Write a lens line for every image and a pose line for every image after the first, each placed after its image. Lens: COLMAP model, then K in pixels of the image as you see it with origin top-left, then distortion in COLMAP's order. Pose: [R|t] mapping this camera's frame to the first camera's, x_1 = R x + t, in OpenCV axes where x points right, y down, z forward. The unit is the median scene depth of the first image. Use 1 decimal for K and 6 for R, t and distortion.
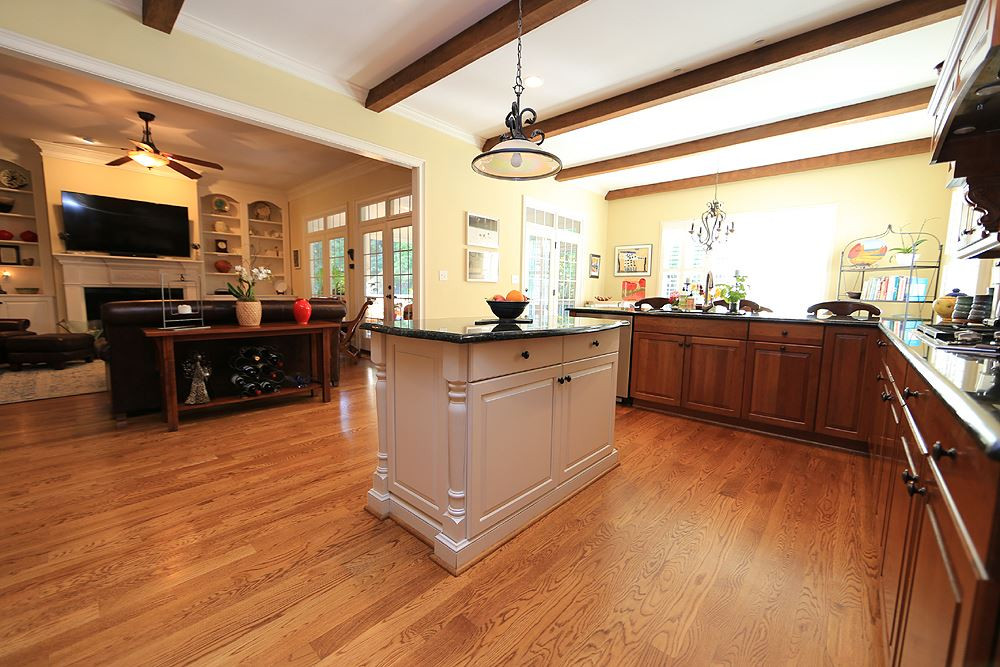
lens RADIAL K [[396.7, 0, 501.5], [0, 396.7, 335.8], [0, 0, 1]] dist [-0.009789, 0.000865]
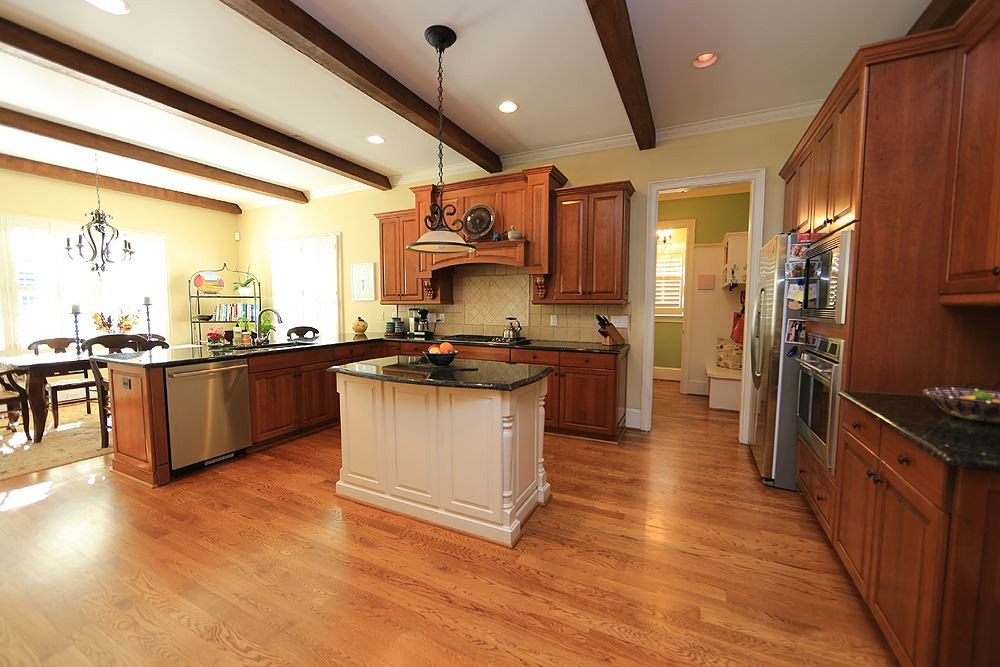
lens RADIAL K [[396.7, 0, 498.0], [0, 396.7, 336.0], [0, 0, 1]] dist [-0.009789, 0.000865]
pose [[-0.273076, -0.095066, 0.957284, -0.495433], [0.096353, 0.987398, 0.125542, -0.111105], [-0.957155, 0.126519, -0.260475, 0.460619]]
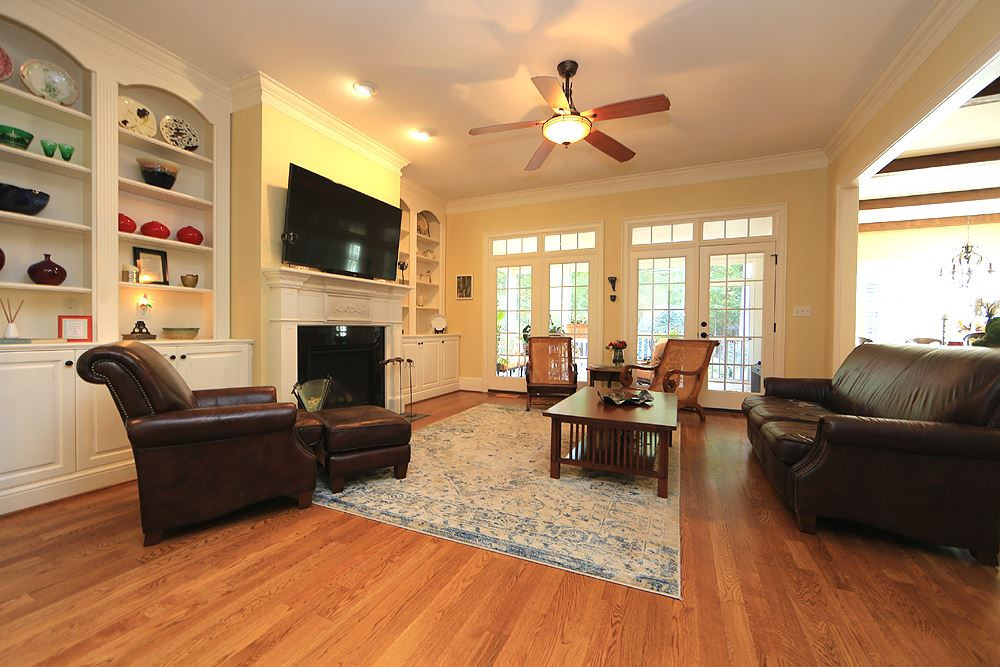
lens RADIAL K [[396.7, 0, 497.9], [0, 396.7, 331.1], [0, 0, 1]] dist [-0.009789, 0.000865]
pose [[0.955330, -0.009049, 0.295402, -1.040630], [0.036891, 0.995365, -0.088815, -0.056843], [-0.293229, 0.095746, 0.951236, 0.380764]]
